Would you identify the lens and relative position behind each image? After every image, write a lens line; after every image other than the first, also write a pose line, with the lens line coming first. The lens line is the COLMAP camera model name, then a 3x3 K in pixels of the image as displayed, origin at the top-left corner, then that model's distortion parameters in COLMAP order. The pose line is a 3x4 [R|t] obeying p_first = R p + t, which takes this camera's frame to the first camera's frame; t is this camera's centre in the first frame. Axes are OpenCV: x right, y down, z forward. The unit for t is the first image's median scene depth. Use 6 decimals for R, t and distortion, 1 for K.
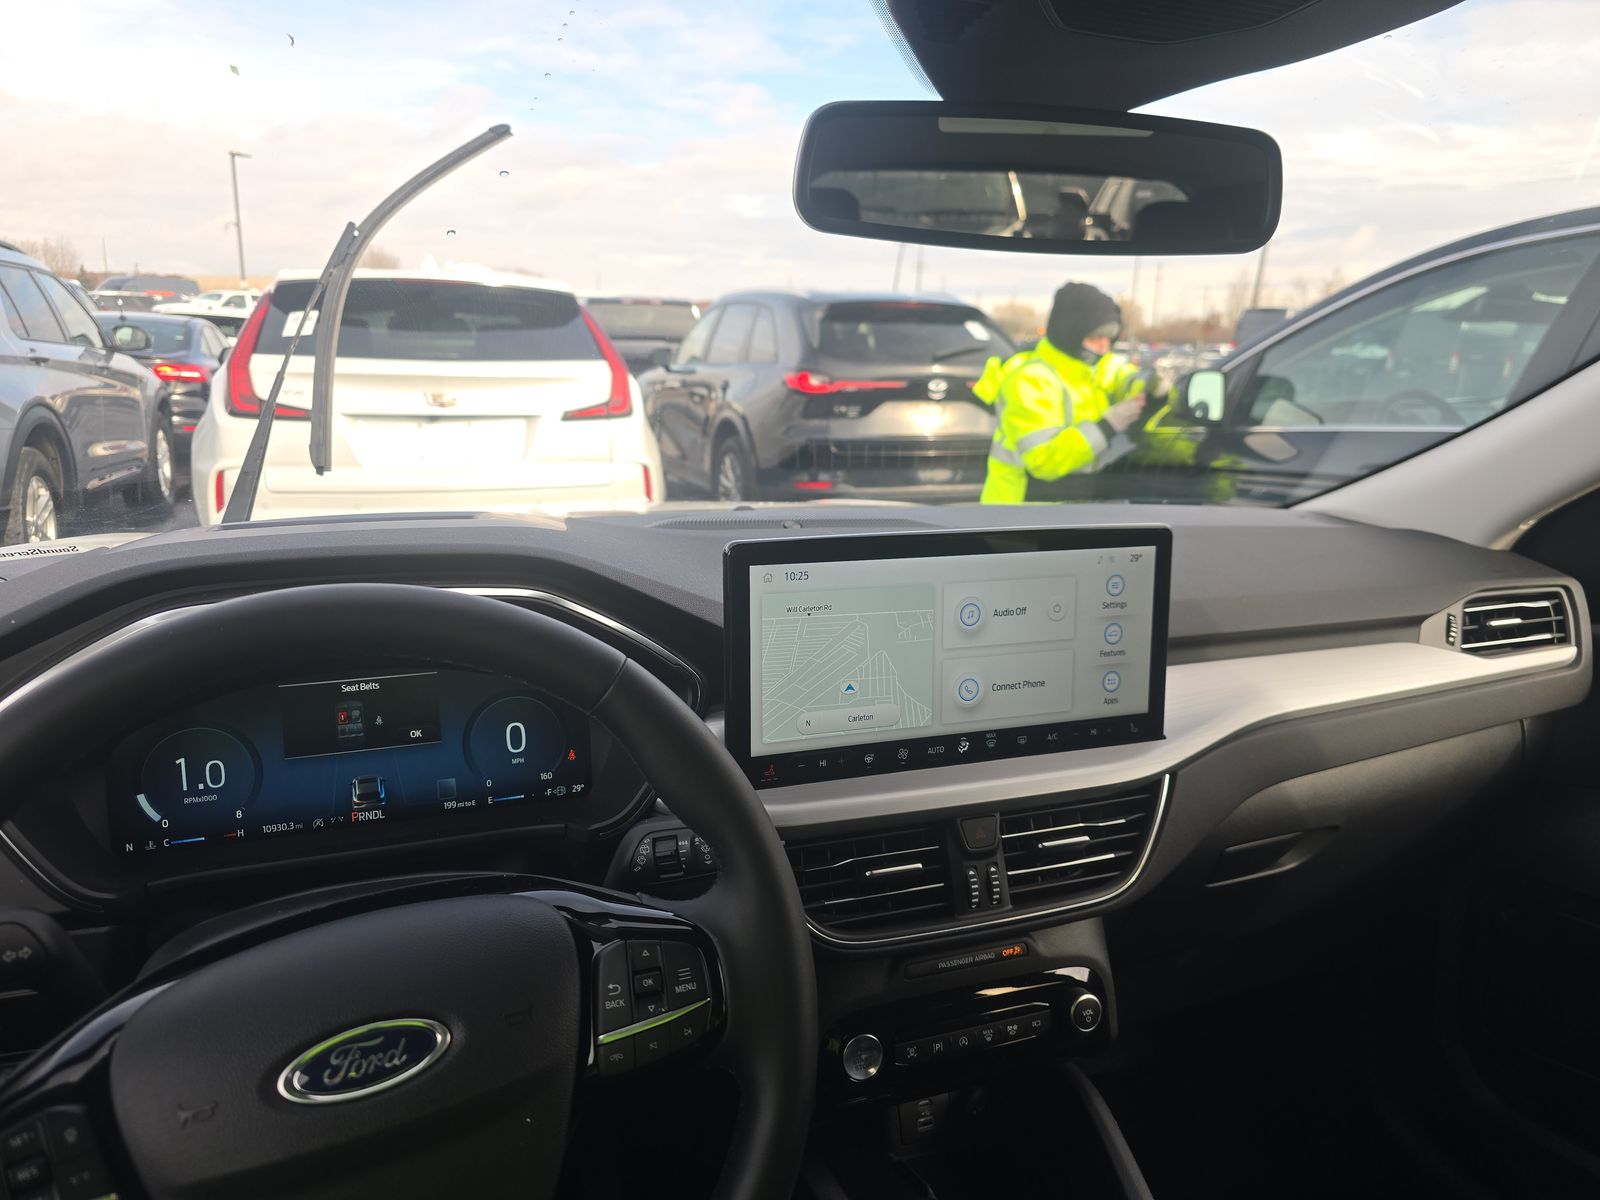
lens RADIAL K [[1075.8, 0, 797.8], [0, 1075.8, 588.4], [0, 0, 1]] dist [0.032514, -0.030276]
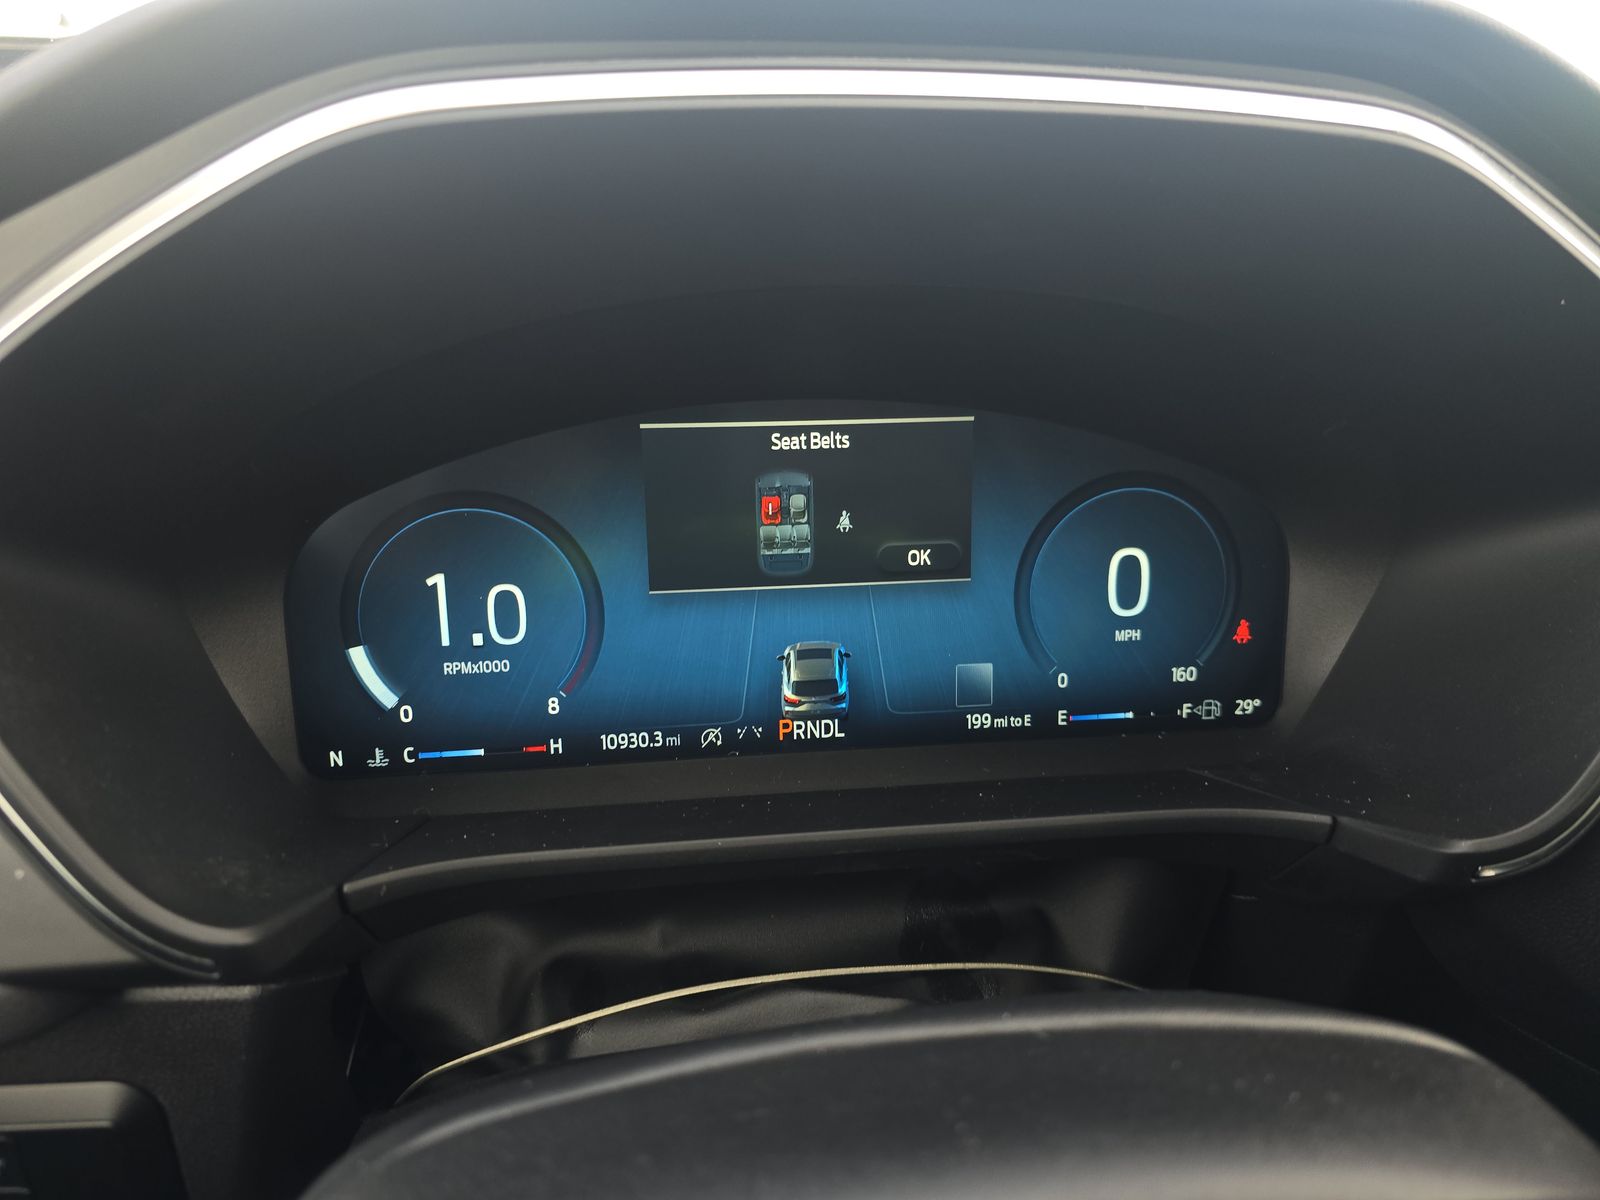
lens RADIAL K [[1075.8, 0, 803.5], [0, 1075.8, 583.2], [0, 0, 1]] dist [0.032514, -0.030276]
pose [[0.968236, 0.078214, -0.237489, -0.302067], [-0.042423, 0.987433, 0.152241, 0.082034], [0.246411, -0.137330, 0.959386, 0.581784]]
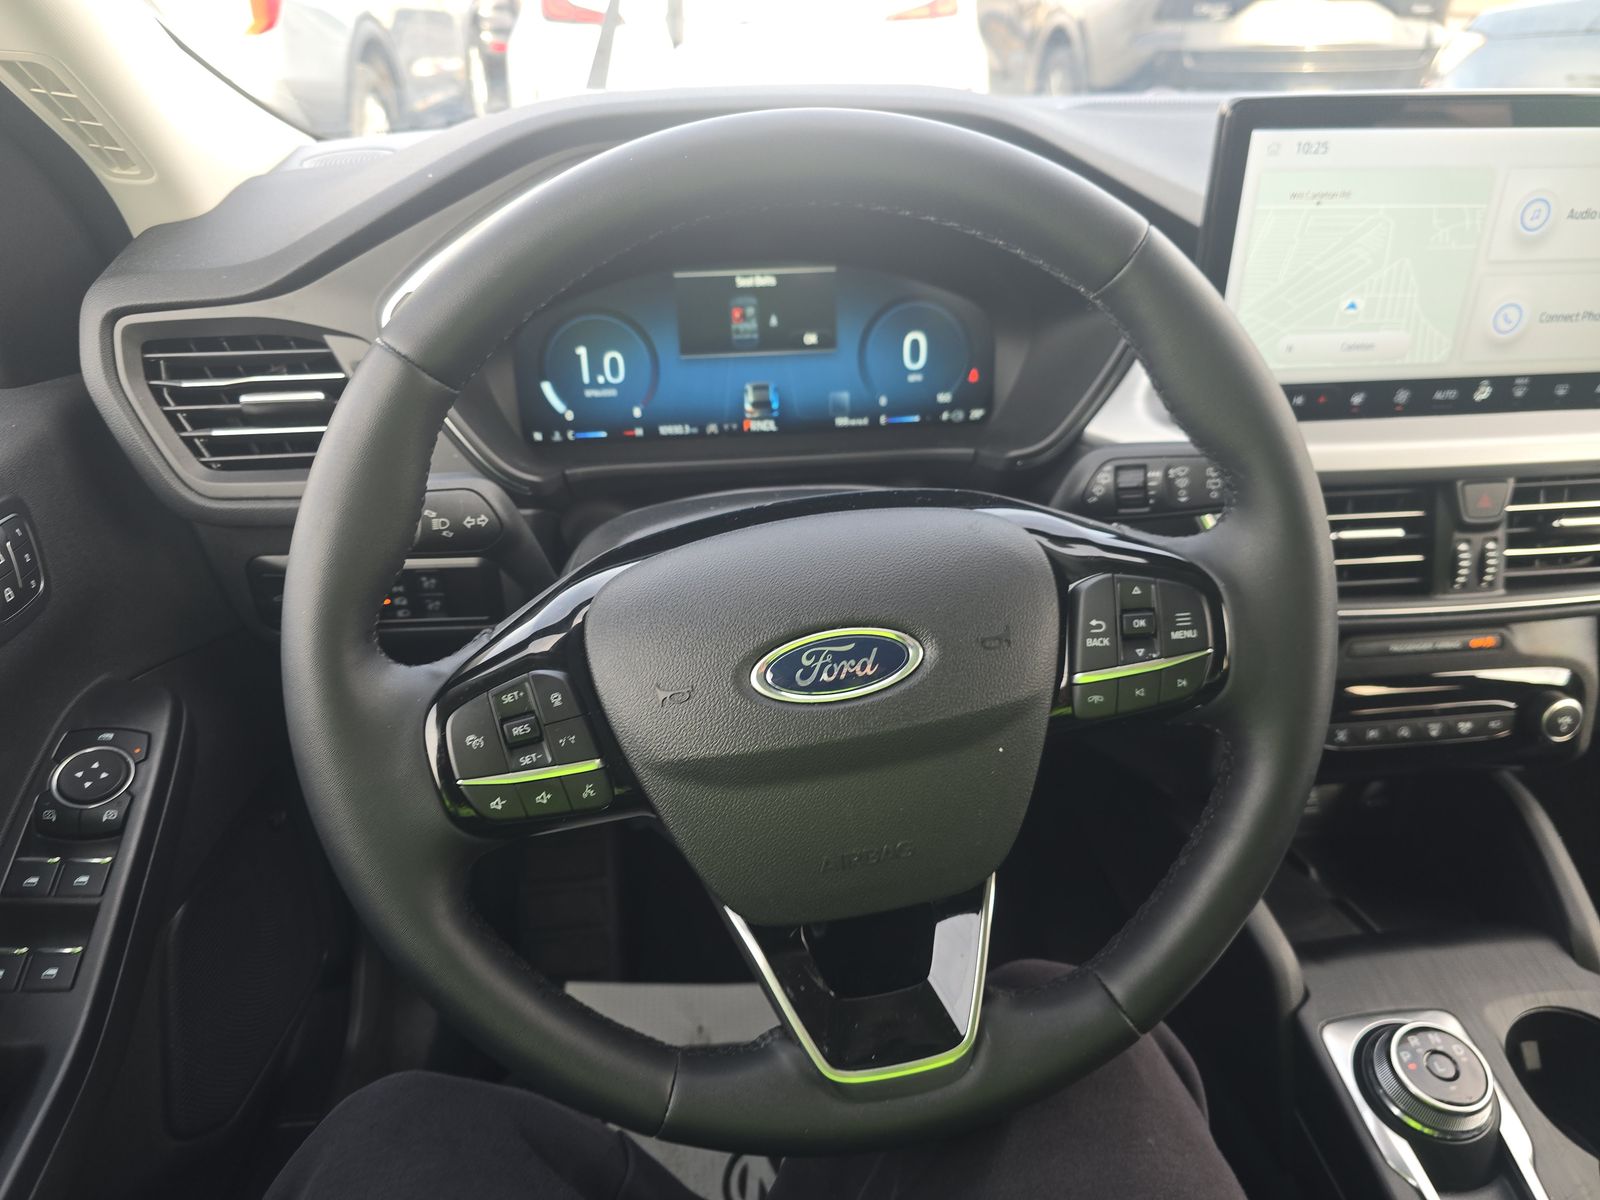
lens RADIAL K [[1075.8, 0, 786.3], [0, 1075.8, 593.4], [0, 0, 1]] dist [0.032514, -0.030276]
pose [[0.965669, 0.108270, -0.236139, -0.140248], [-0.030361, 0.949815, 0.311335, 0.057803], [0.257996, -0.293477, 0.920494, 0.102700]]
